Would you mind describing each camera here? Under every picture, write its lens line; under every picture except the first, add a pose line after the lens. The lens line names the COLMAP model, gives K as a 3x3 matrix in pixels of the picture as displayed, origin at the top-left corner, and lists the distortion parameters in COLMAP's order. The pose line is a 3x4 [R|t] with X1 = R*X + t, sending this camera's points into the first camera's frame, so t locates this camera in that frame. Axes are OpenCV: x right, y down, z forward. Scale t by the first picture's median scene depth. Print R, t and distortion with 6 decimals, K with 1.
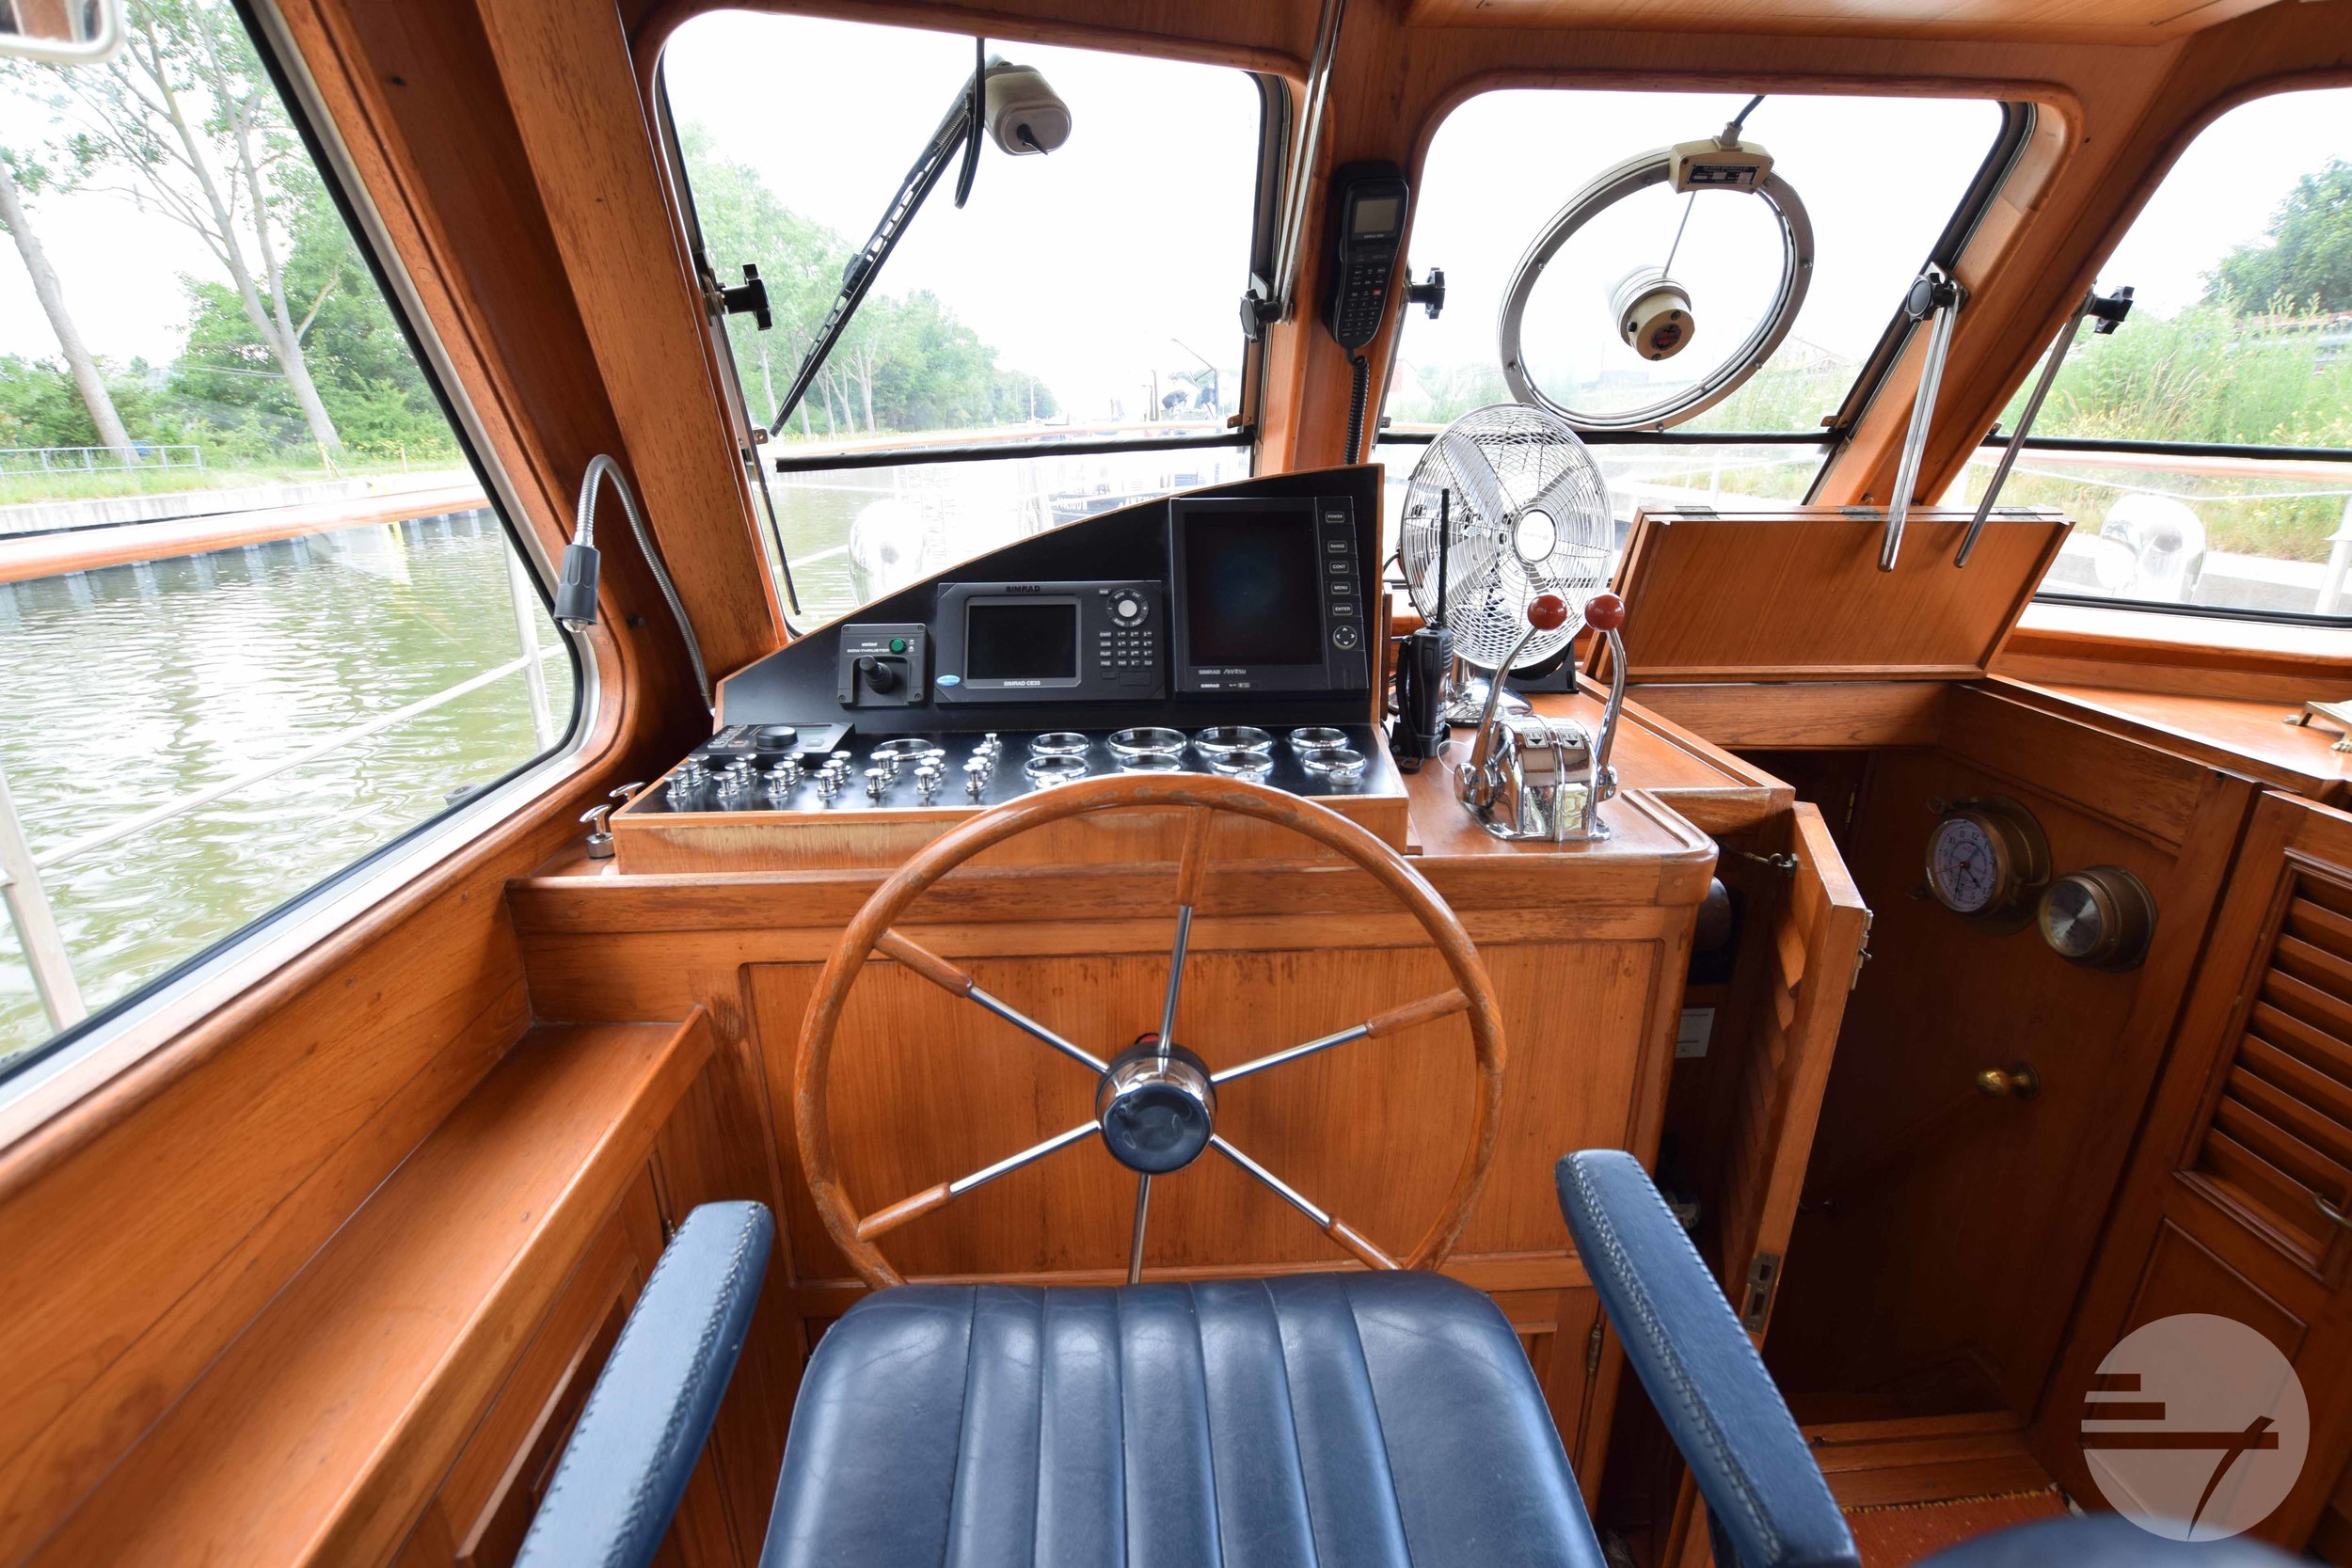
lens RADIAL K [[1093.6, 0, 1182.3], [0, 1093.6, 798.9], [0, 0, 1]] dist [-0.023015, 0.000622]
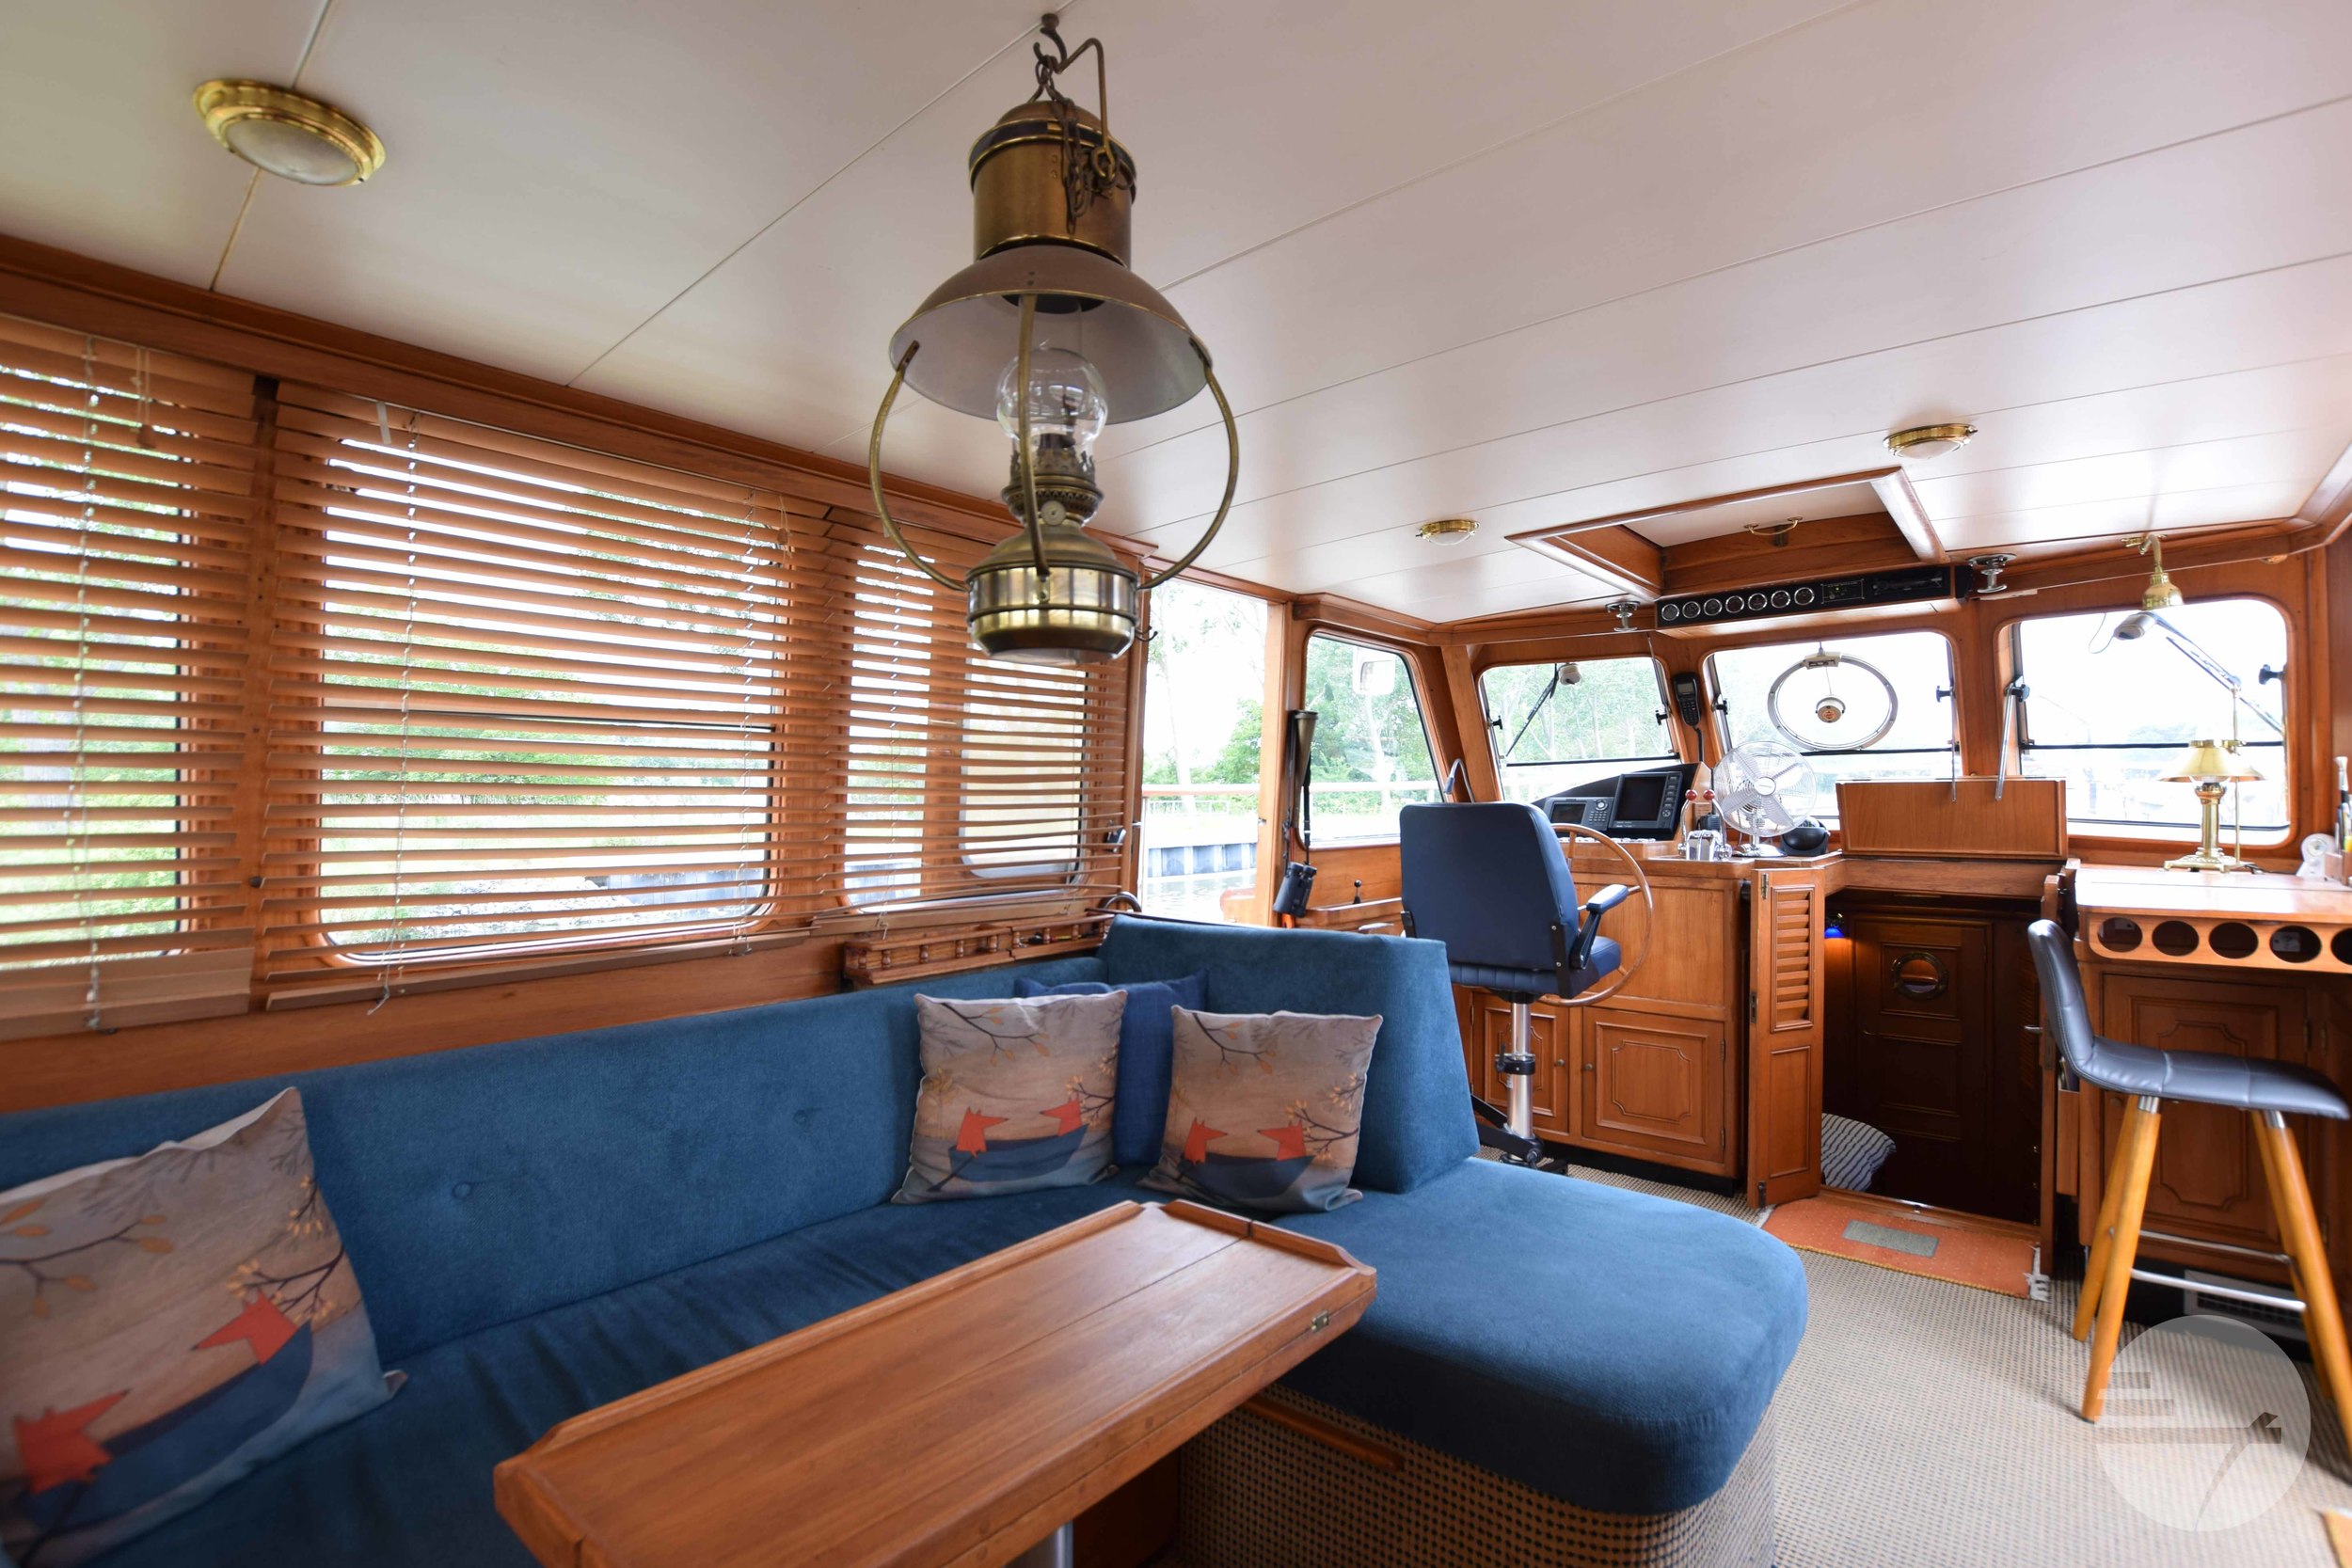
lens RADIAL K [[1065.6, 0, 1174.9], [0, 1065.6, 802.4], [0, 0, 1]] dist [-0.031446, 0.001281]
pose [[0.715182, -0.001853, -0.698936, 1.273431], [-0.223524, 0.946874, -0.231229, 0.846024], [0.662233, 0.321600, 0.676773, -2.010092]]
